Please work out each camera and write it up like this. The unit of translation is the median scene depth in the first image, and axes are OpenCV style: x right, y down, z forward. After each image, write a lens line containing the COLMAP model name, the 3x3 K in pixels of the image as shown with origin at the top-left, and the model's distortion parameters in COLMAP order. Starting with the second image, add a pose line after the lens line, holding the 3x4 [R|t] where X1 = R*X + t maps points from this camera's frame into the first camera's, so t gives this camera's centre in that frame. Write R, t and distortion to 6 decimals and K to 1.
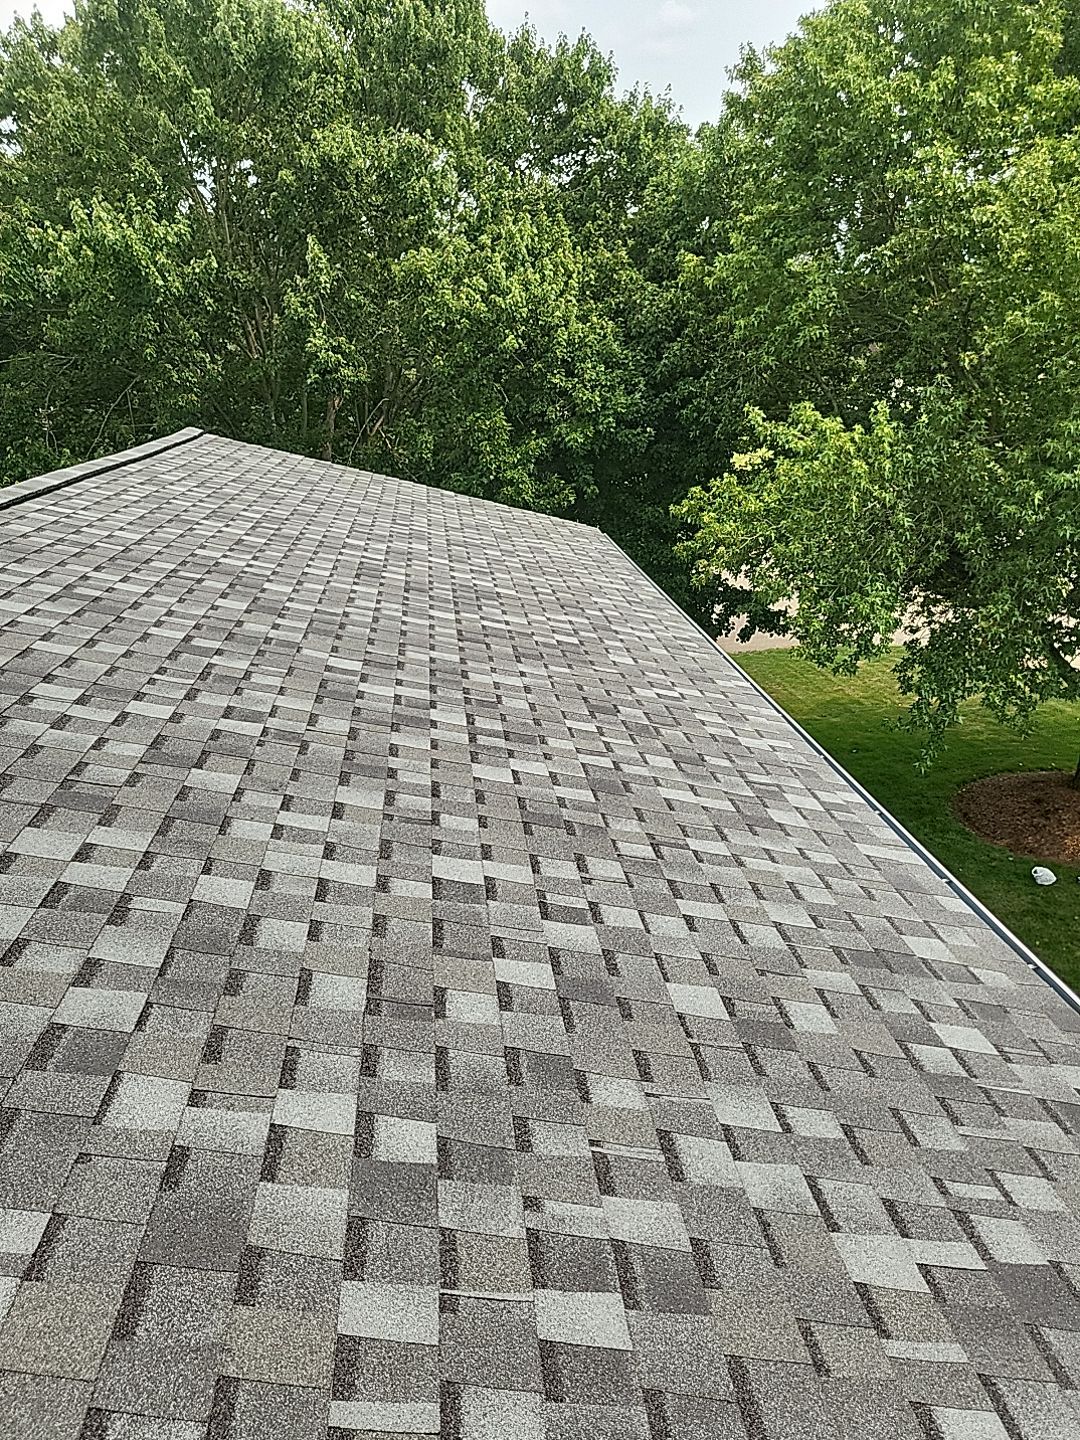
lens RADIAL K [[1094.5, 0, 592.2], [0, 1094.5, 722.9], [0, 0, 1]] dist [-0.015987, 0.053599]
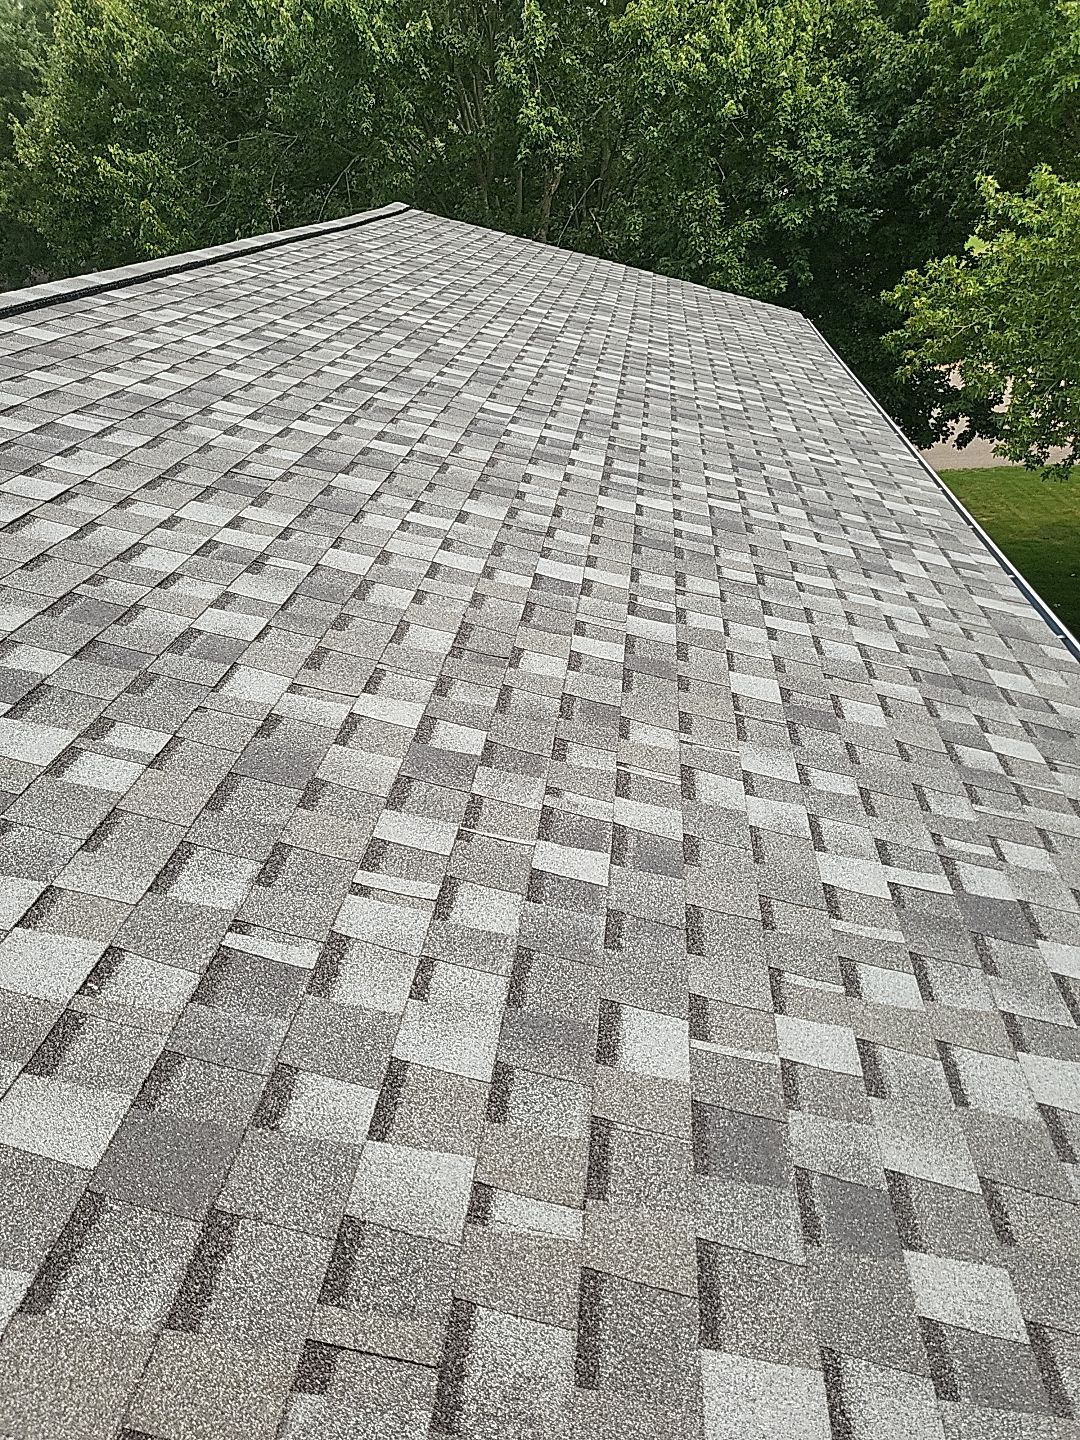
lens RADIAL K [[1094.5, 0, 592.2], [0, 1094.5, 722.9], [0, 0, 1]] dist [-0.015987, 0.053599]
pose [[0.980829, 0.079062, -0.178114, 0.092544], [-0.048432, 0.984223, 0.170177, 0.077139], [0.188758, -0.158288, 0.969183, -0.065393]]
